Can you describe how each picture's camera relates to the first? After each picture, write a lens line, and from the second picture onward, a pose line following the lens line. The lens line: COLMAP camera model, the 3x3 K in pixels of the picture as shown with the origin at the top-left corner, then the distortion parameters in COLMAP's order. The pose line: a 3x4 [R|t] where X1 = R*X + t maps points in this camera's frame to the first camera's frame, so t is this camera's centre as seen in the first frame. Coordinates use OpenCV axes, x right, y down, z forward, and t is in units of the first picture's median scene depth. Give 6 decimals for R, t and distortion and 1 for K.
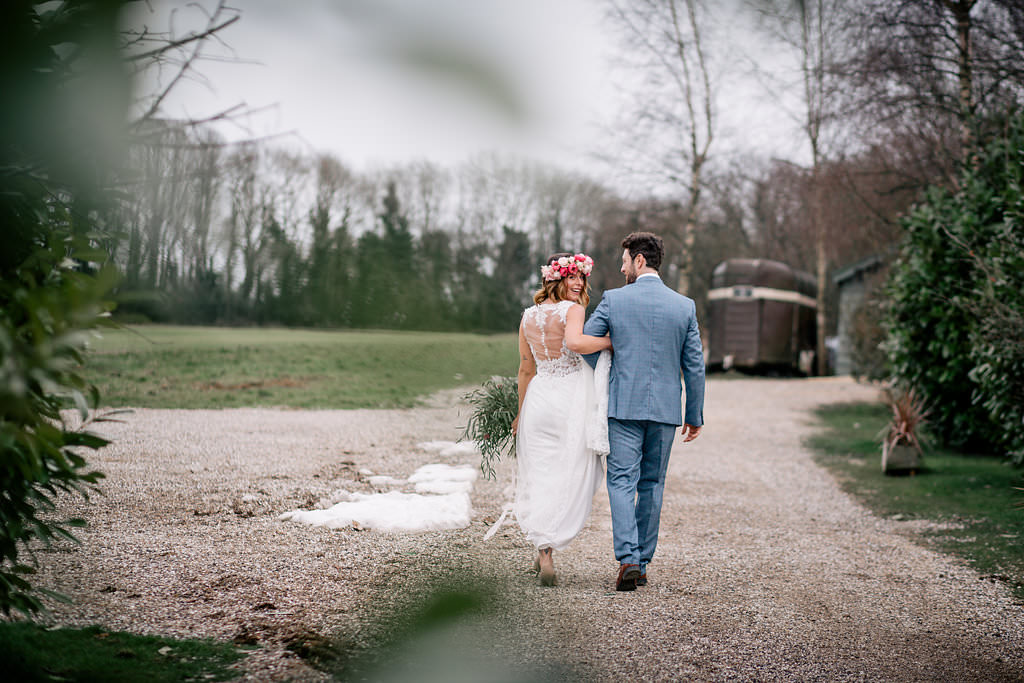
lens RADIAL K [[2517.6, 0, 513.5], [0, 2517.6, 340.7], [0, 0, 1]] dist [-0.001019, 0.000000]
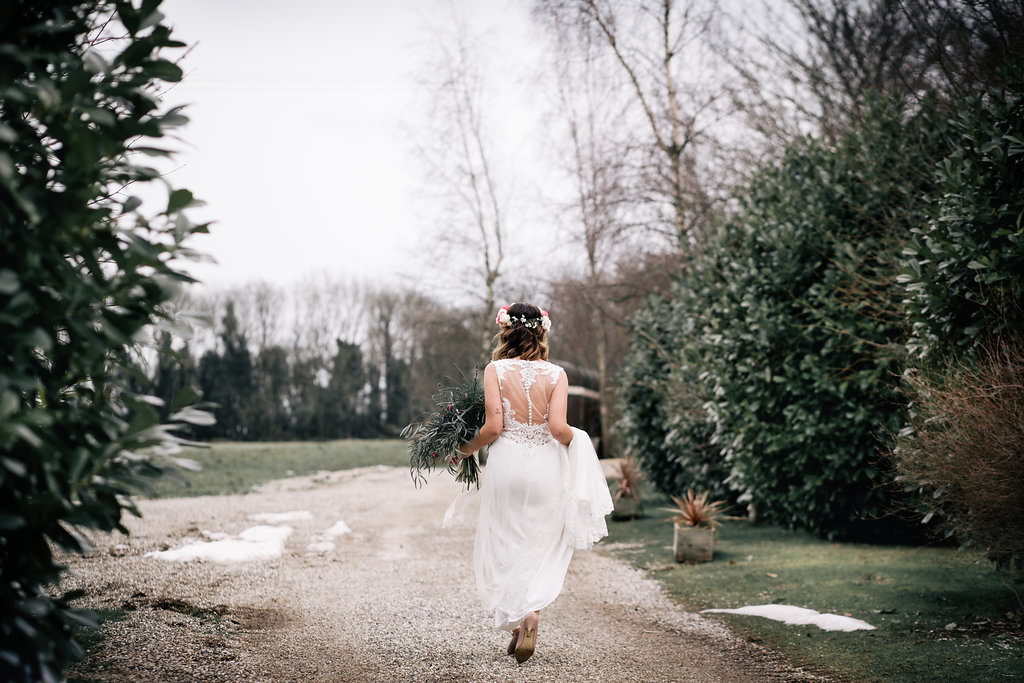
lens RADIAL K [[2517.6, 0, 509.5], [0, 2517.6, 341.5], [0, 0, 1]] dist [-0.001019, 0.000000]
pose [[0.997226, -0.043455, 0.060424, 0.010762], [0.046011, 0.998076, -0.041571, 0.006402], [-0.058501, 0.044236, 0.997307, -0.145755]]
